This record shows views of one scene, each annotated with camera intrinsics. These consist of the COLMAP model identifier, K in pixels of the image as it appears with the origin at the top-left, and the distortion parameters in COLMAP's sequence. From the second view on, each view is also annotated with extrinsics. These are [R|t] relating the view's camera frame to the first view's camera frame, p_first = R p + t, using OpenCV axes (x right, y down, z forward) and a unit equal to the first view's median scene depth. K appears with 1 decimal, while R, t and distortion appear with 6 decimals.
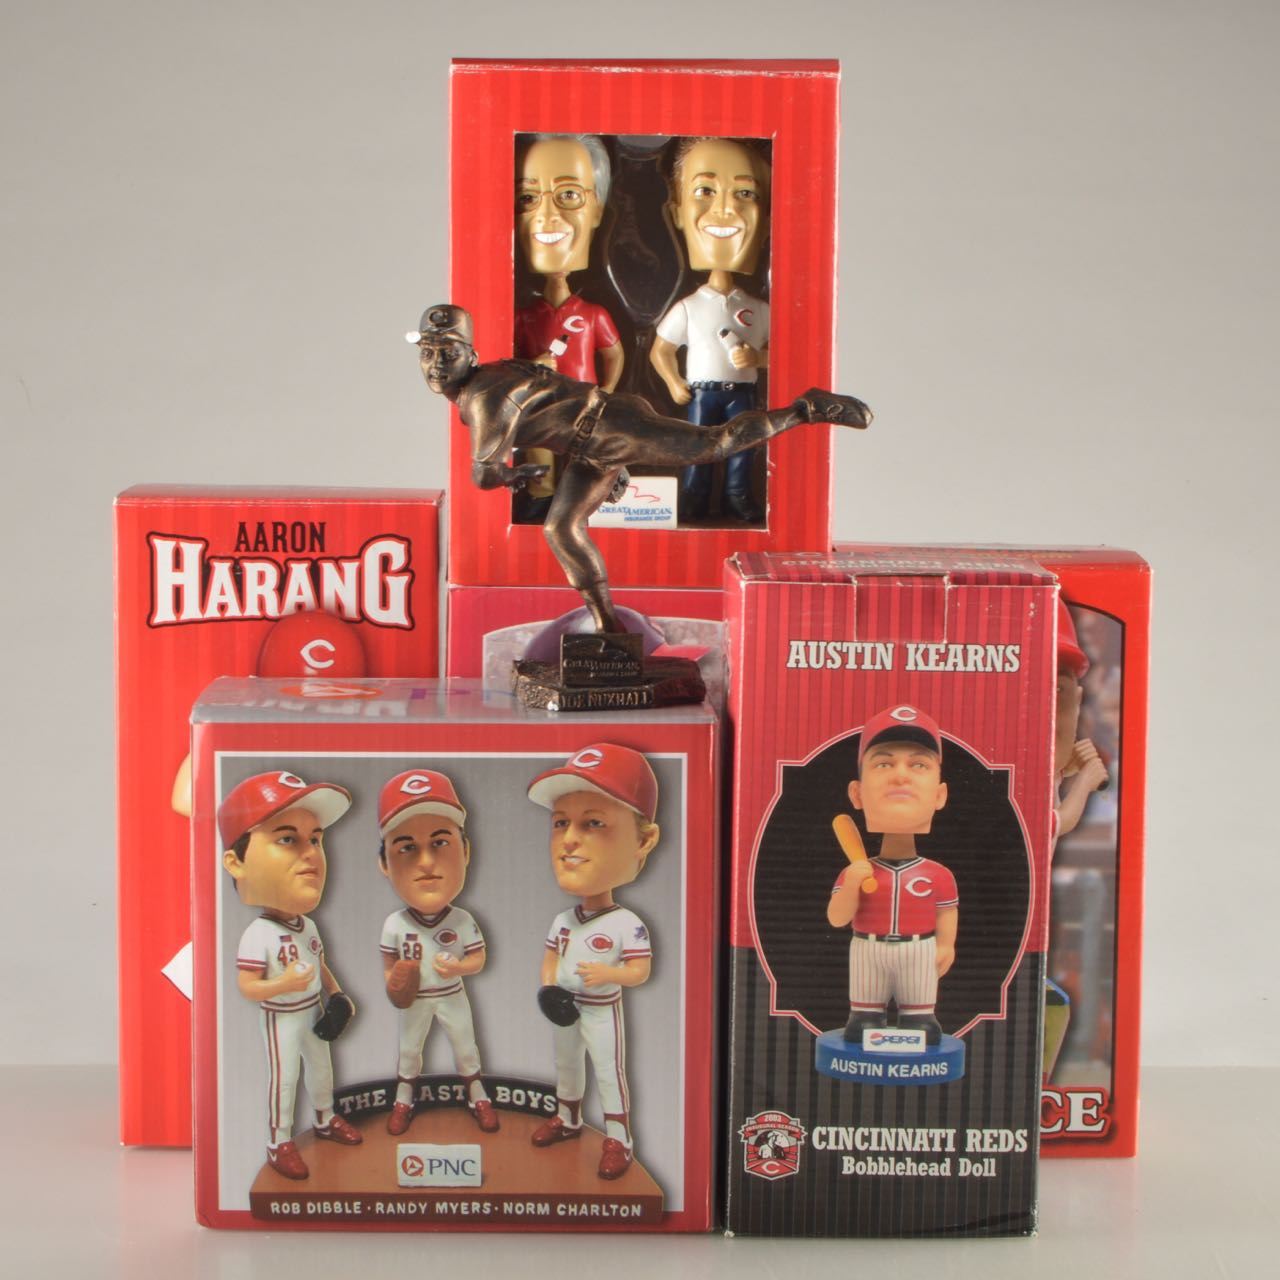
lens RADIAL K [[3283.0, 0, 654.9], [0, 3283.0, 665.0], [0, 0, 1]] dist [0.036427, 0.000000]
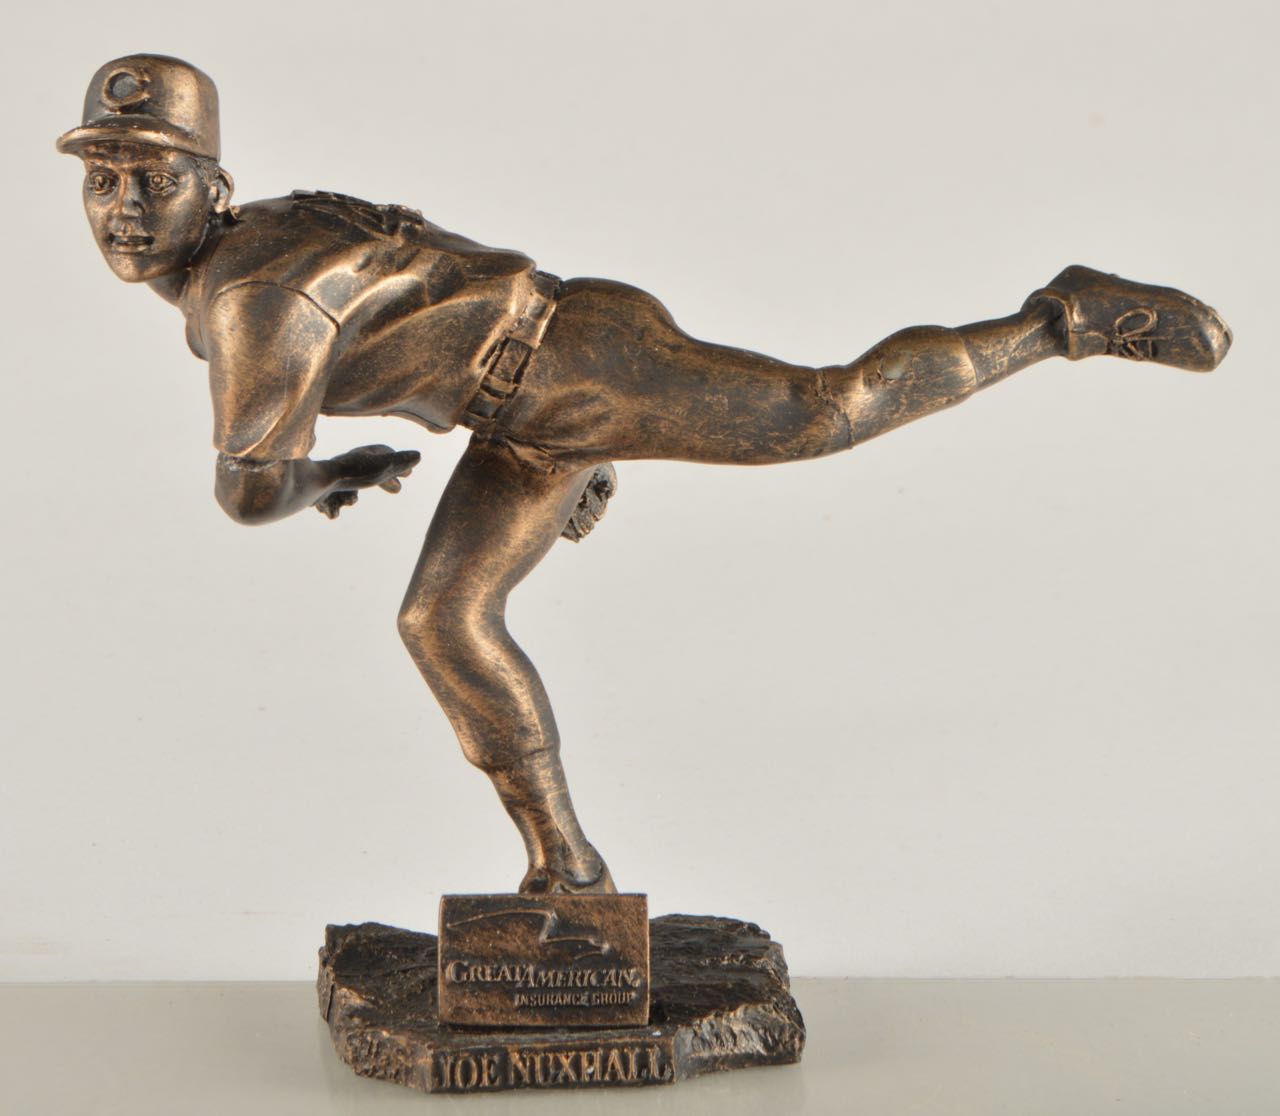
lens RADIAL K [[3429.9, 0, 637.6], [0, 3429.9, 558.1], [0, 0, 1]] dist [0.115043, 0.000000]
pose [[0.999895, 0.001645, -0.014399, 0.000954], [-0.001243, 0.999610, 0.027880, -0.063898], [0.014439, -0.027860, 0.999508, 0.613689]]
